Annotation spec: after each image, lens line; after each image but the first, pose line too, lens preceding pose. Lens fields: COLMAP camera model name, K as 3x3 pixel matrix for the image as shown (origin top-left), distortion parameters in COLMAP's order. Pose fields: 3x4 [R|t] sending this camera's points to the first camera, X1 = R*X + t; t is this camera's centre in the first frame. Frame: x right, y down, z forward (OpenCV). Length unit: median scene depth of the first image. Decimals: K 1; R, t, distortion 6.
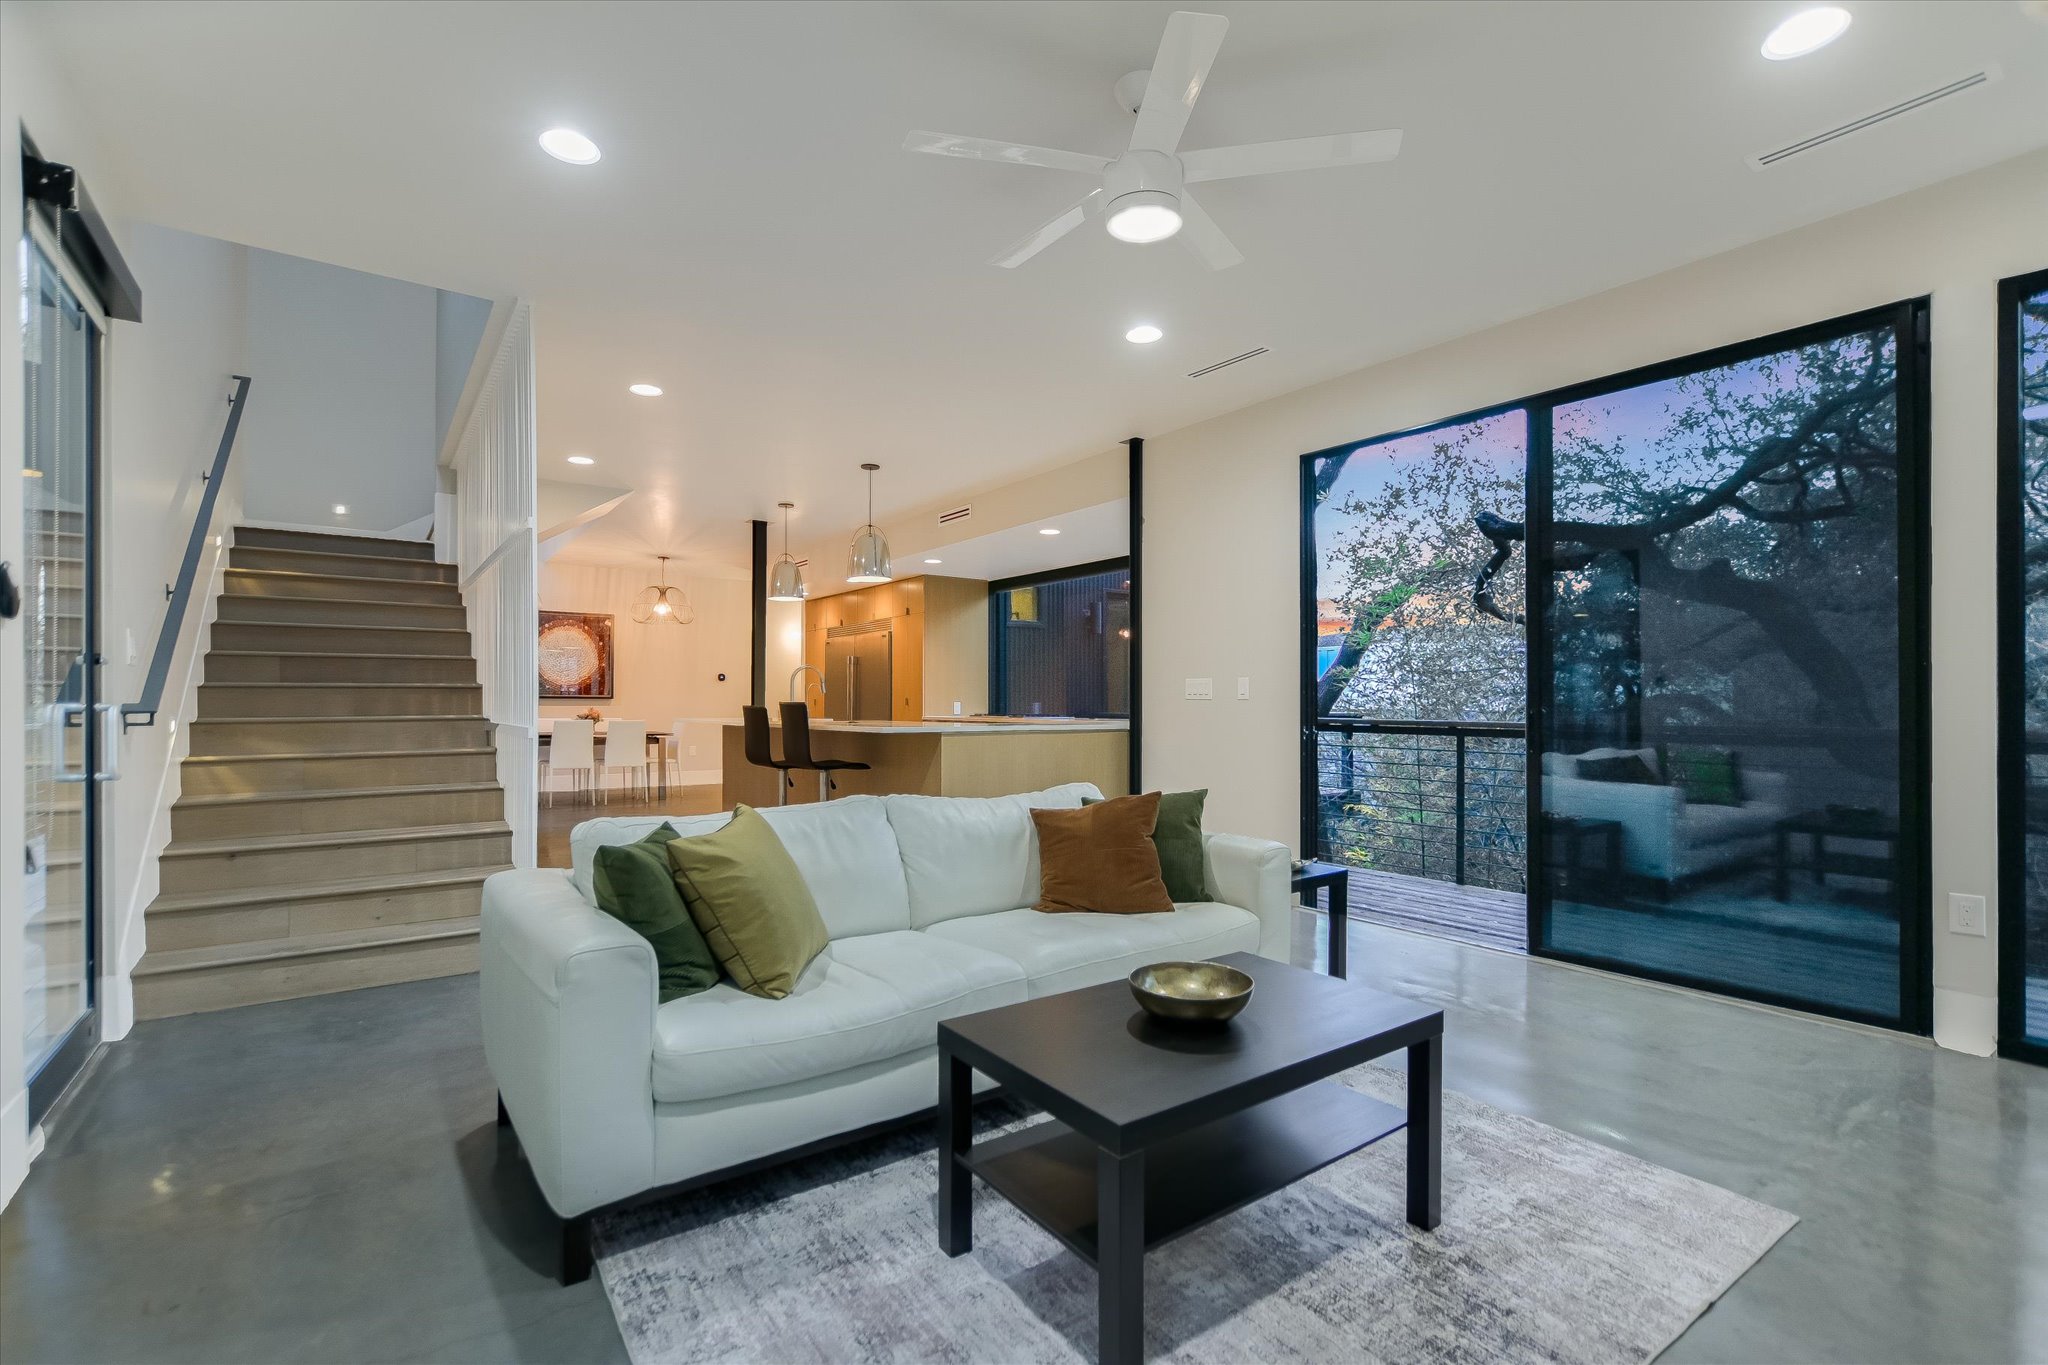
lens RADIAL K [[933.9, 0, 1026.7], [0, 933.9, 702.5], [0, 0, 1]] dist [-0.021697, 0.008420]
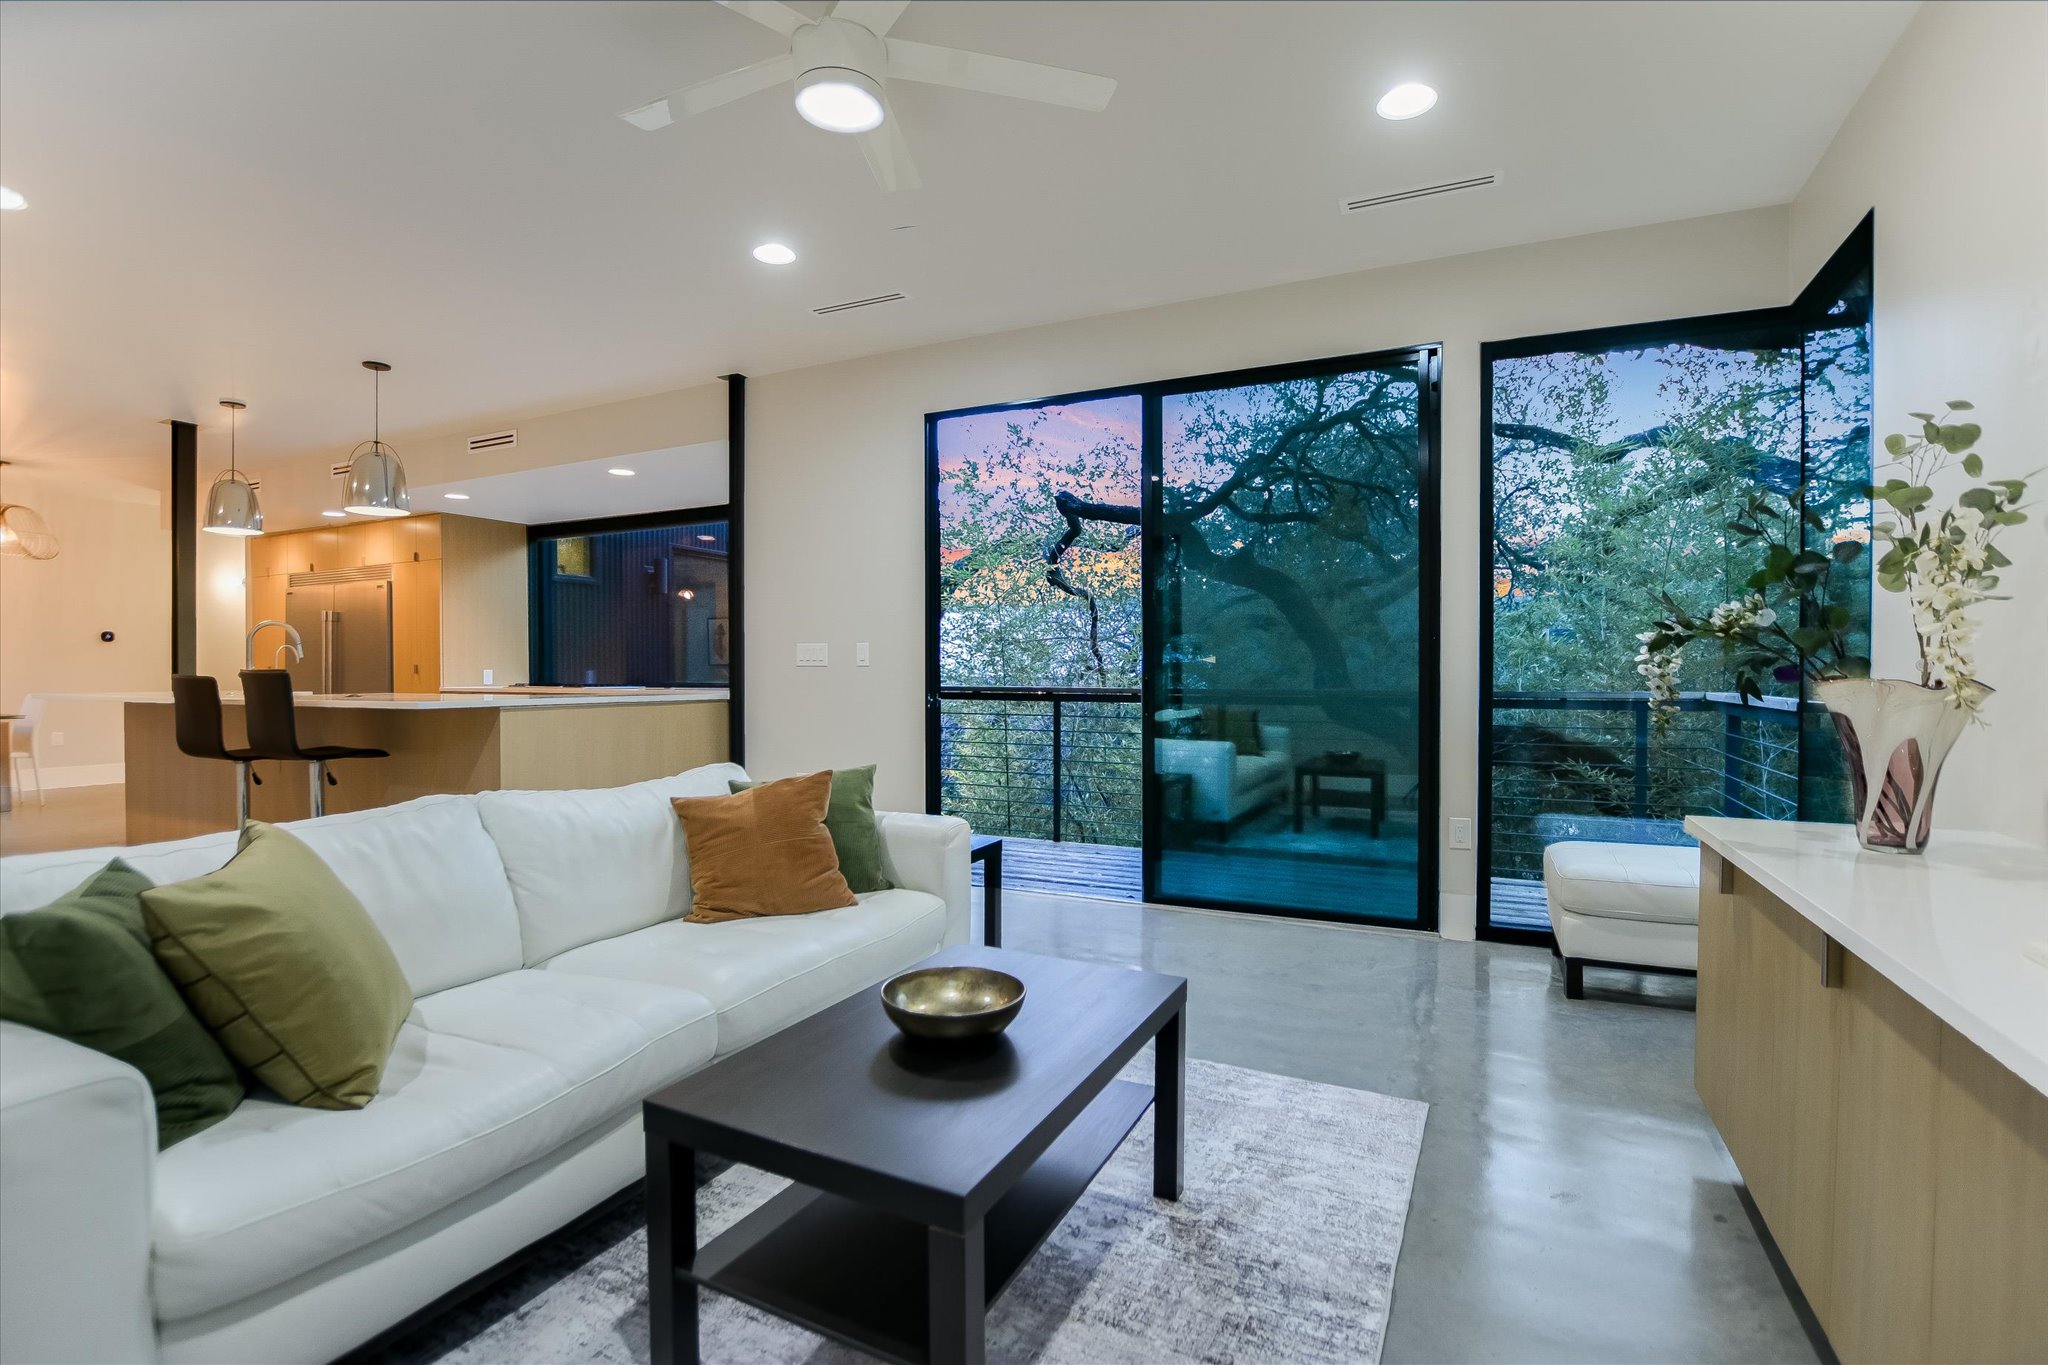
lens RADIAL K [[937.9, 0, 1041.5], [0, 937.9, 687.3], [0, 0, 1]] dist [-0.028052, 0.001135]
pose [[0.879519, -0.010504, 0.475748, -0.104159], [0.001640, 0.999817, 0.019043, 0.000593], [-0.475861, -0.015968, 0.879376, 0.128864]]
